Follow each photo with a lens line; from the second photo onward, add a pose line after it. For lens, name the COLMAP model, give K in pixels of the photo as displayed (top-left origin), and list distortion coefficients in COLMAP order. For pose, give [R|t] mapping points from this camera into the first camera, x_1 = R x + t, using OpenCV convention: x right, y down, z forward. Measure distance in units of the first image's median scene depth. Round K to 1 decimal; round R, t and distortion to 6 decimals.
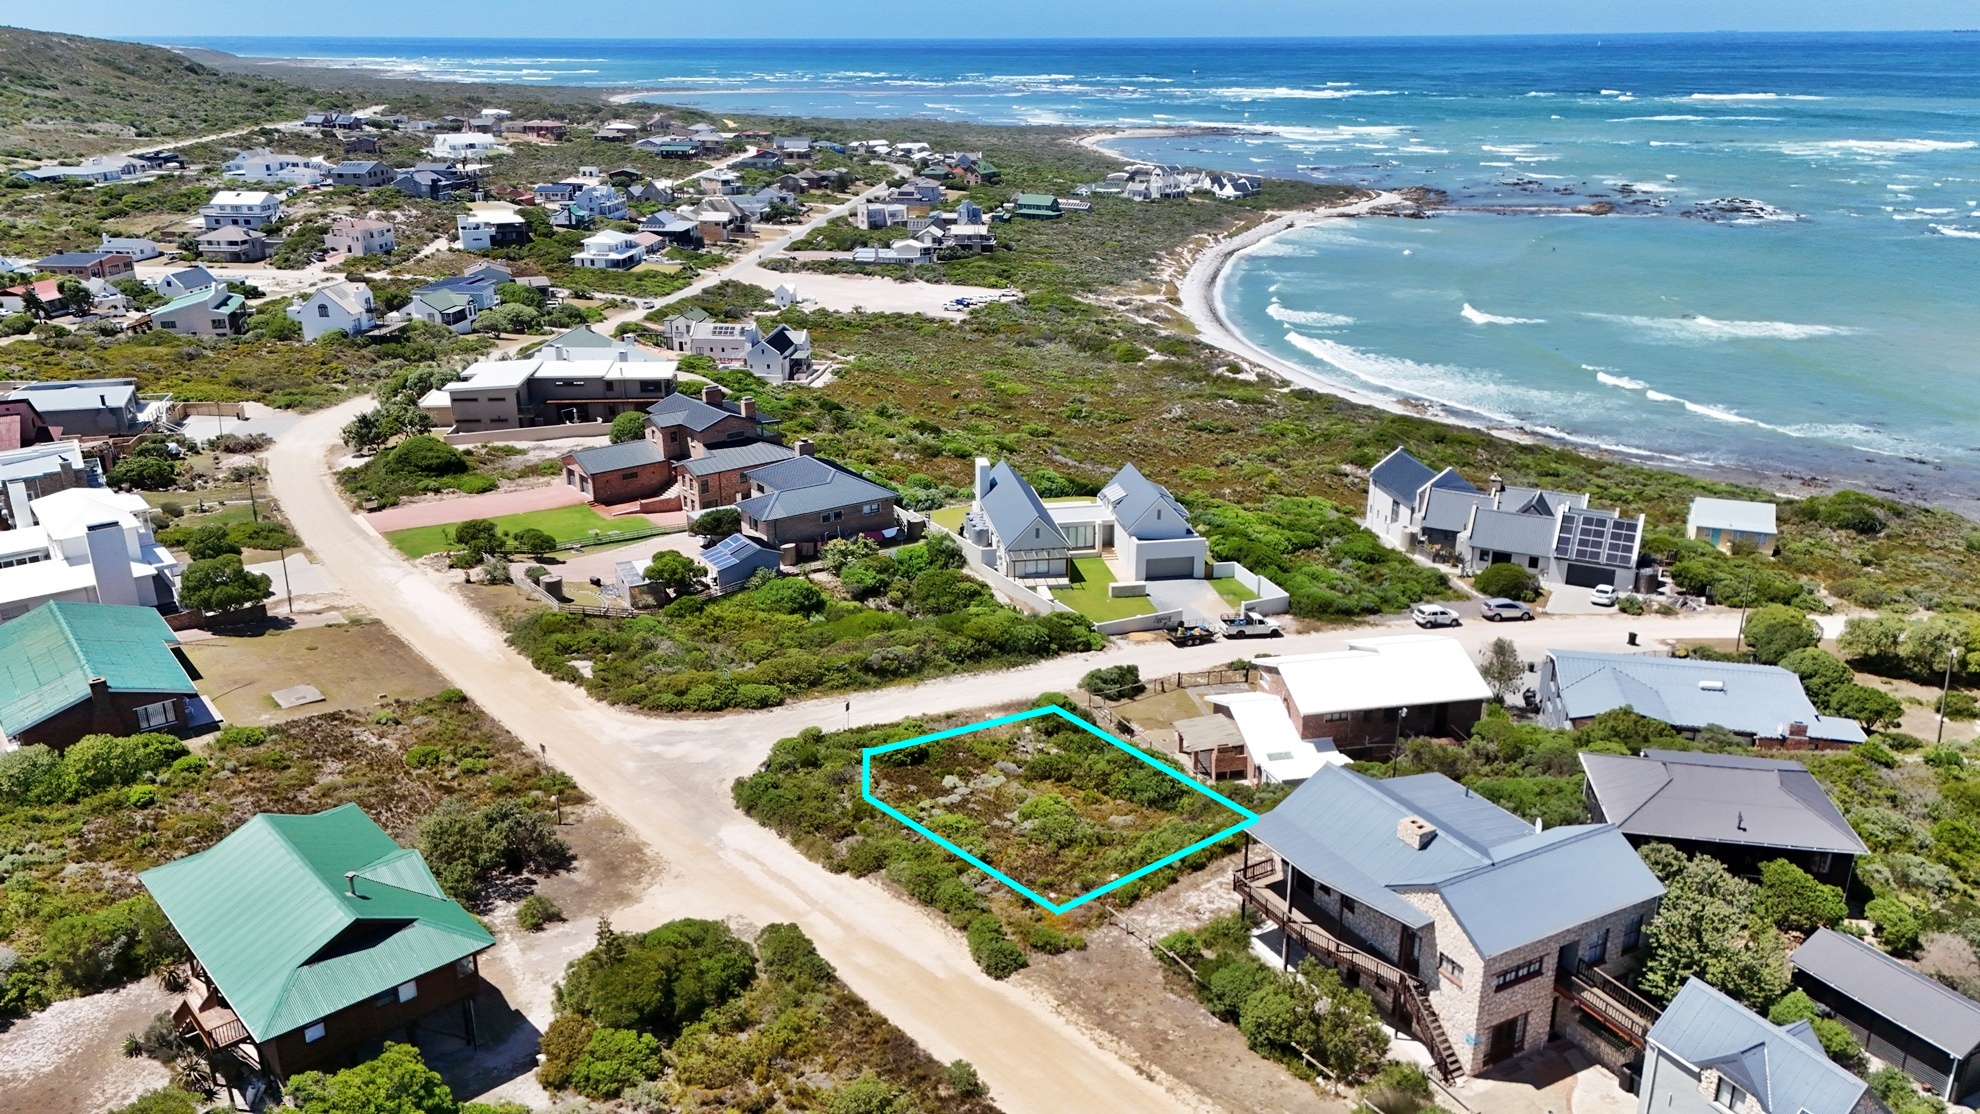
lens RADIAL K [[1429.7, 0, 990.6], [0, 1429.7, 569.5], [0, 0, 1]] dist [0.136537, -0.179145]
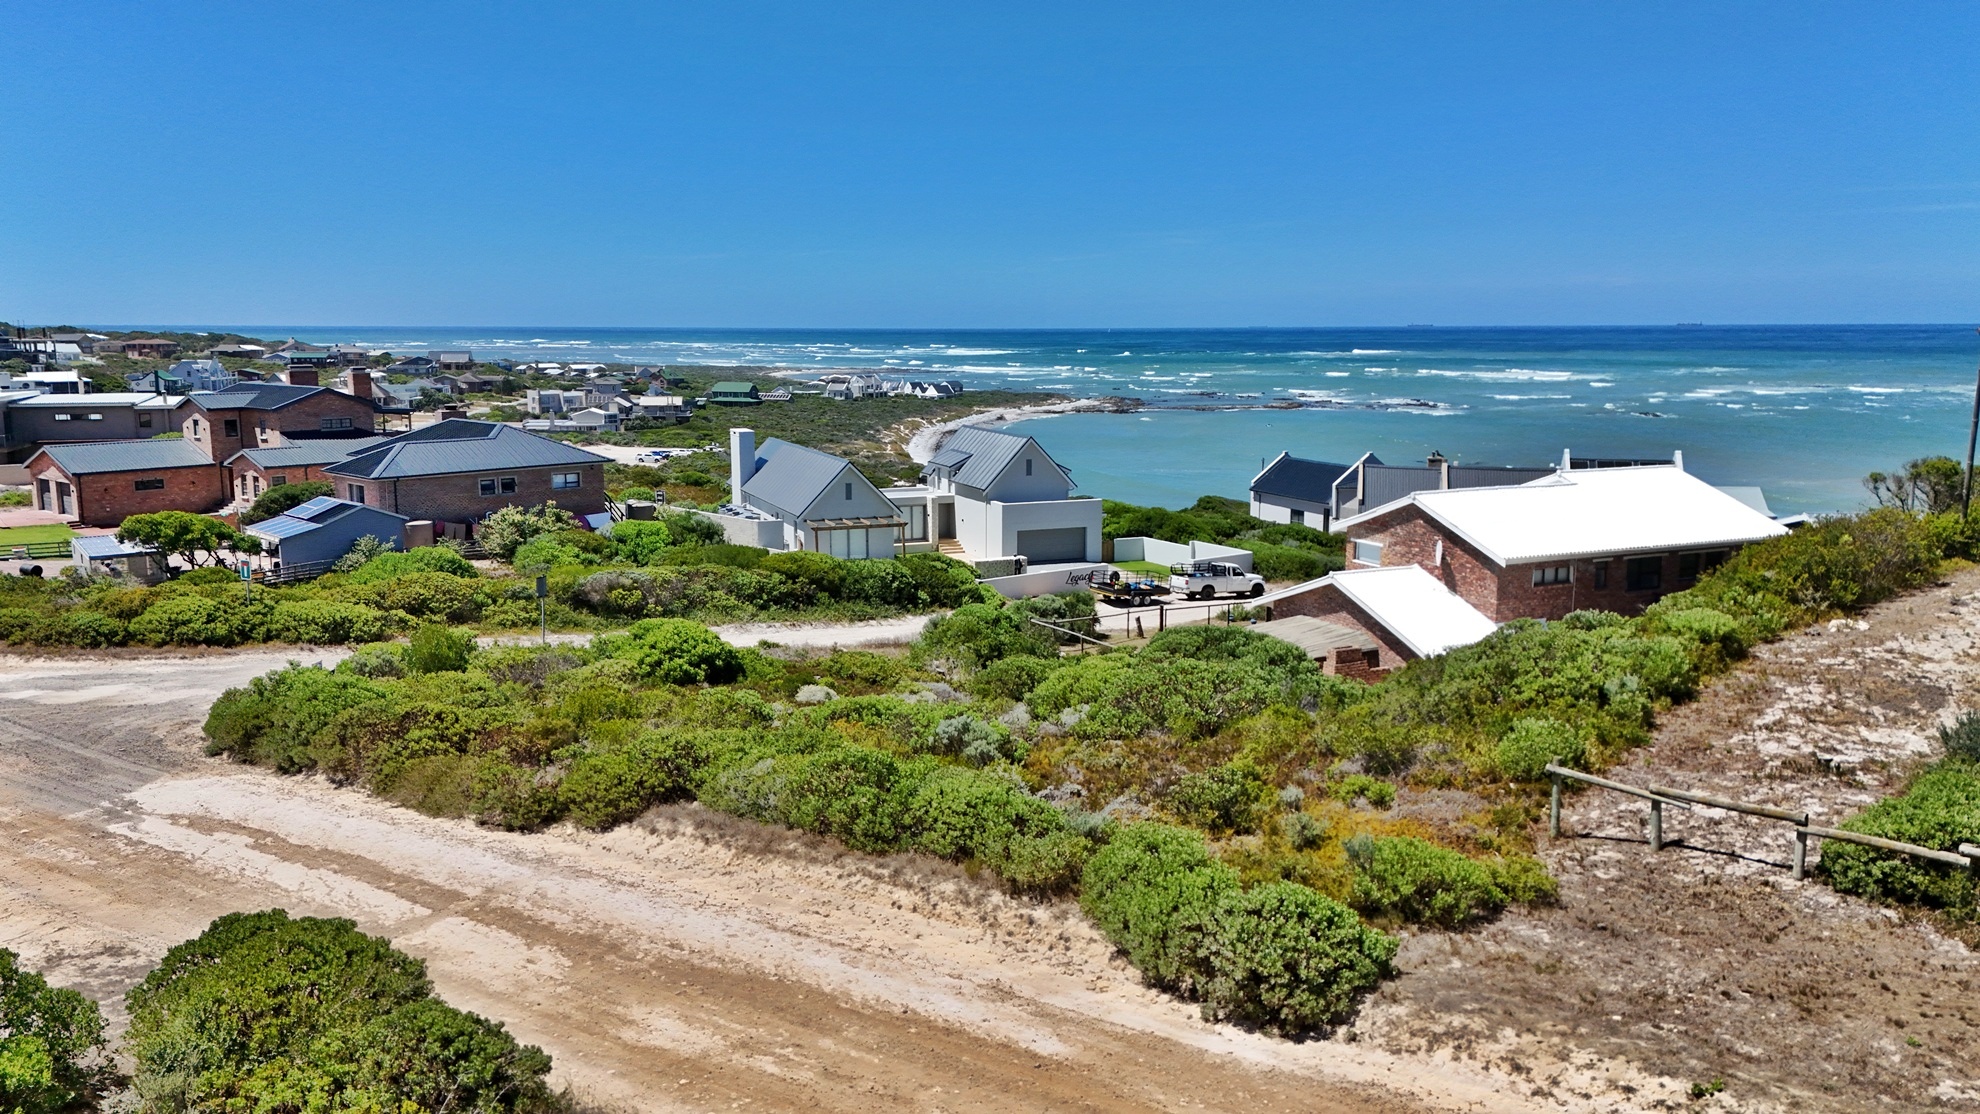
lens RADIAL K [[1445.2, 0, 997.3], [0, 1445.2, 554.8], [0, 0, 1]] dist [0.063903, -0.071979]
pose [[0.974671, -0.034232, 0.221010, -0.041171], [0.076640, 0.979504, -0.186273, 0.116301], [-0.210103, 0.198493, 0.957318, 0.364343]]
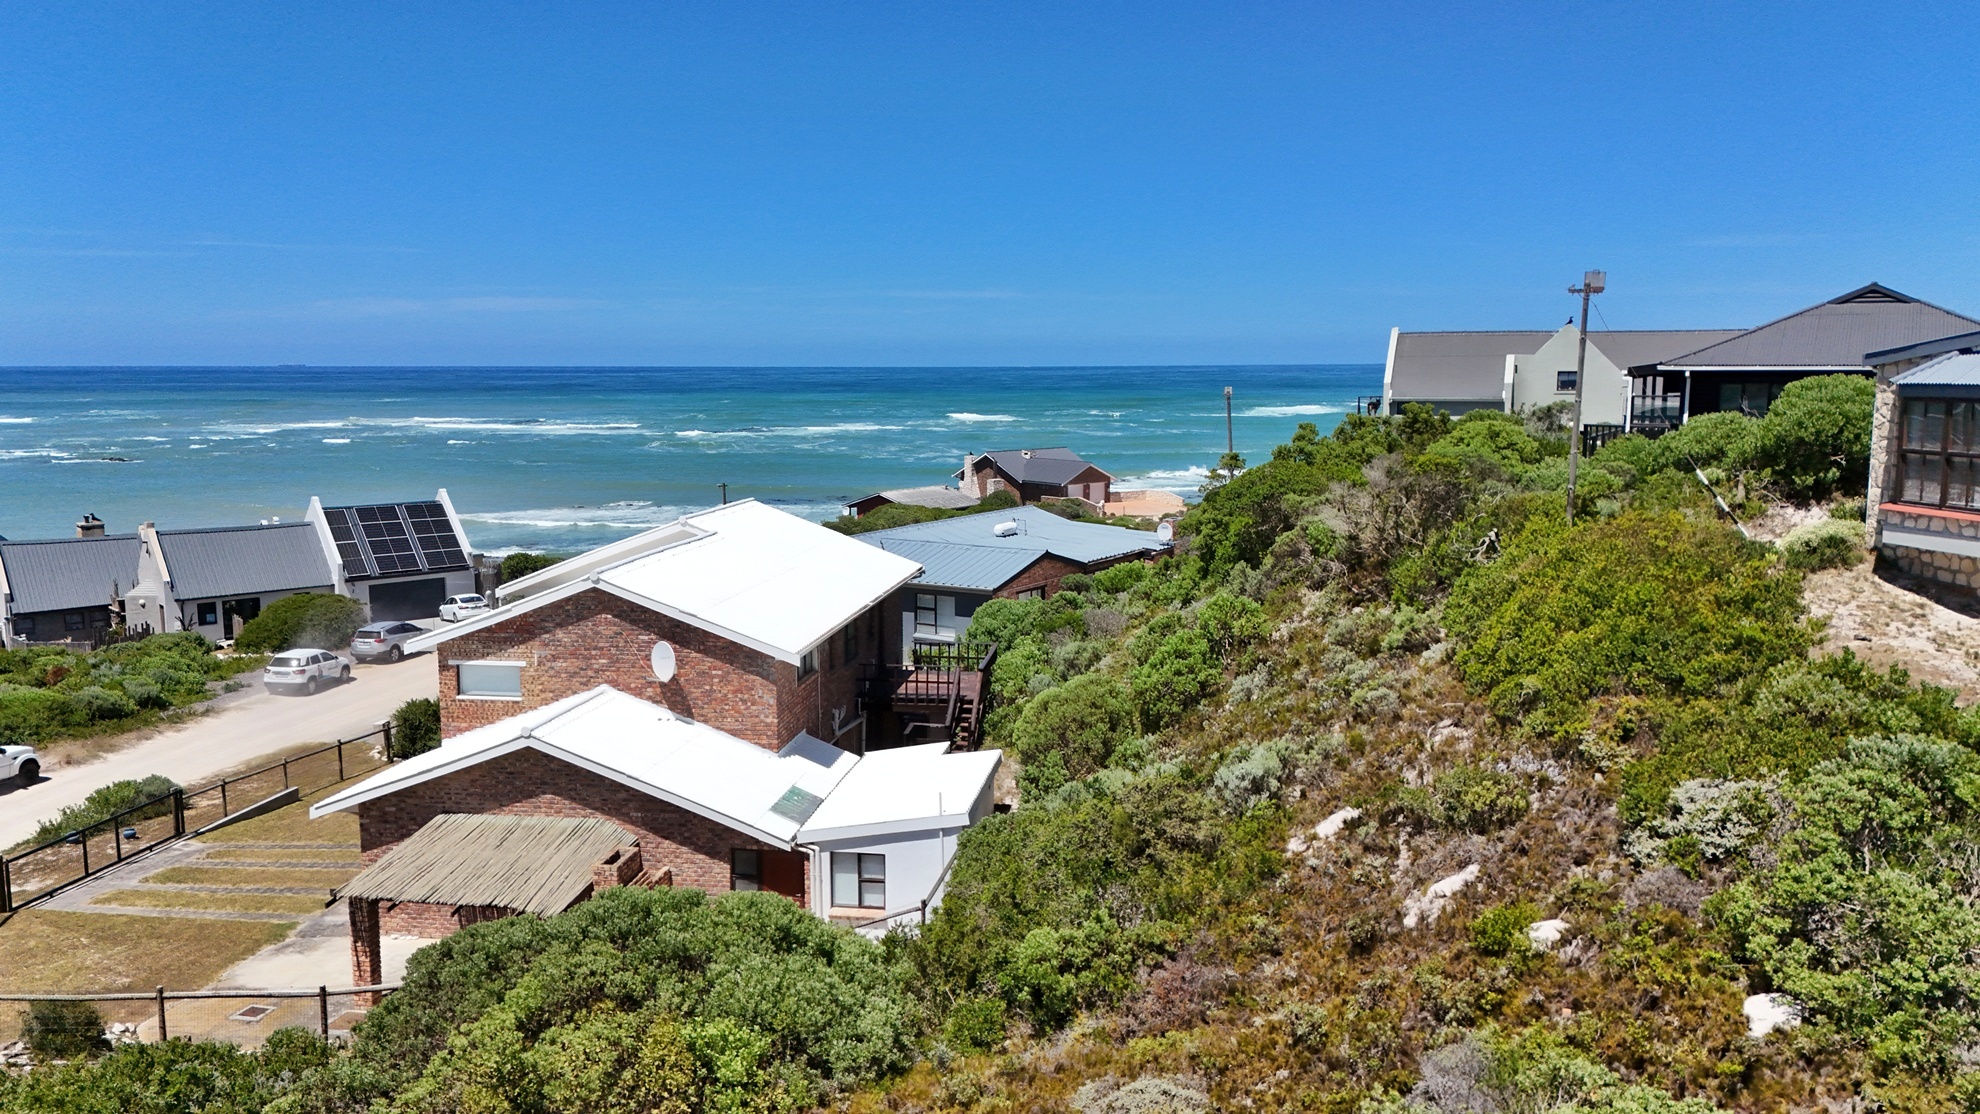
lens RADIAL K [[1452.0, 0, 982.5], [0, 1452.0, 547.9], [0, 0, 1]] dist [0.080872, -0.074315]
pose [[0.360044, -0.120483, 0.925123, -0.043671], [0.327197, 0.944947, -0.004275, 0.060389], [-0.873676, 0.304236, 0.379644, 0.543392]]
